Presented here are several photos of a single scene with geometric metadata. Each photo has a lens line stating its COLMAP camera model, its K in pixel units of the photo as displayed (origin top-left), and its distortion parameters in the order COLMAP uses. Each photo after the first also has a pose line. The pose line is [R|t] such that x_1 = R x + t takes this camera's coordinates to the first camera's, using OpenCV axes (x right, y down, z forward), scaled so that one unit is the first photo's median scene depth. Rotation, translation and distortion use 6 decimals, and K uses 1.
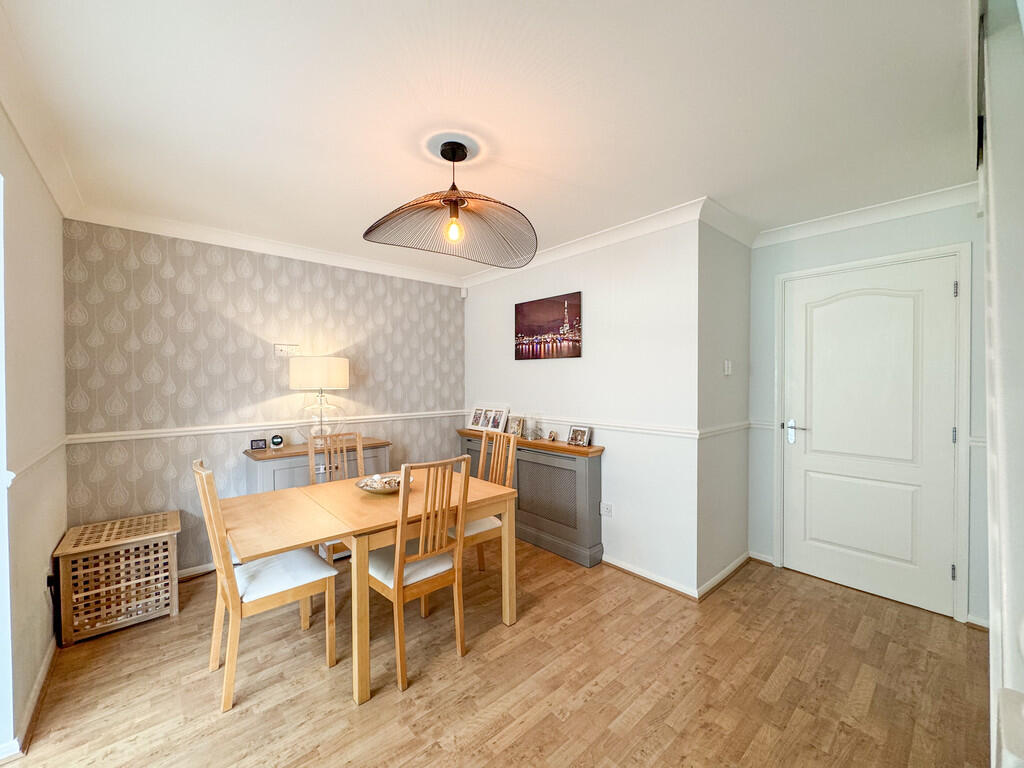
lens RADIAL K [[408.6, 0, 512.7], [0, 408.6, 380.5], [0, 0, 1]] dist [-0.003067, 0.000253]
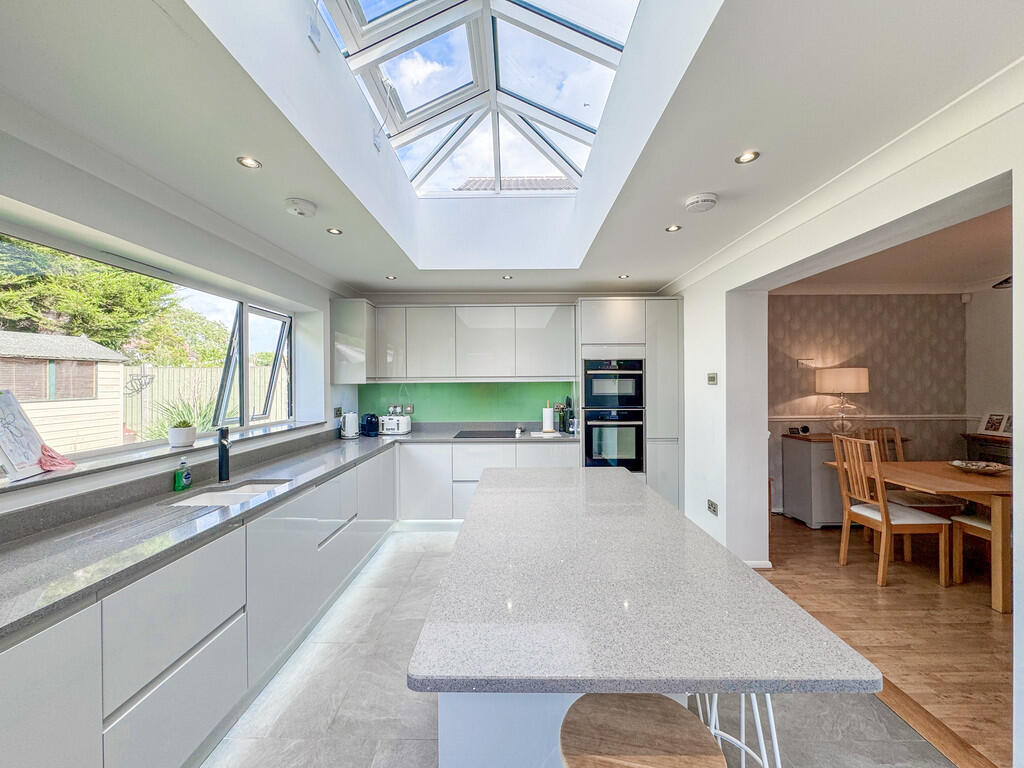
lens RADIAL K [[408.6, 0, 507.4], [0, 408.6, 383.5], [0, 0, 1]] dist [-0.003067, 0.000253]
pose [[0.743036, -0.000162, -0.669251, -0.342656], [0.001865, 0.999997, 0.001828, -0.011160], [0.669248, -0.002607, 0.743034, -0.596378]]
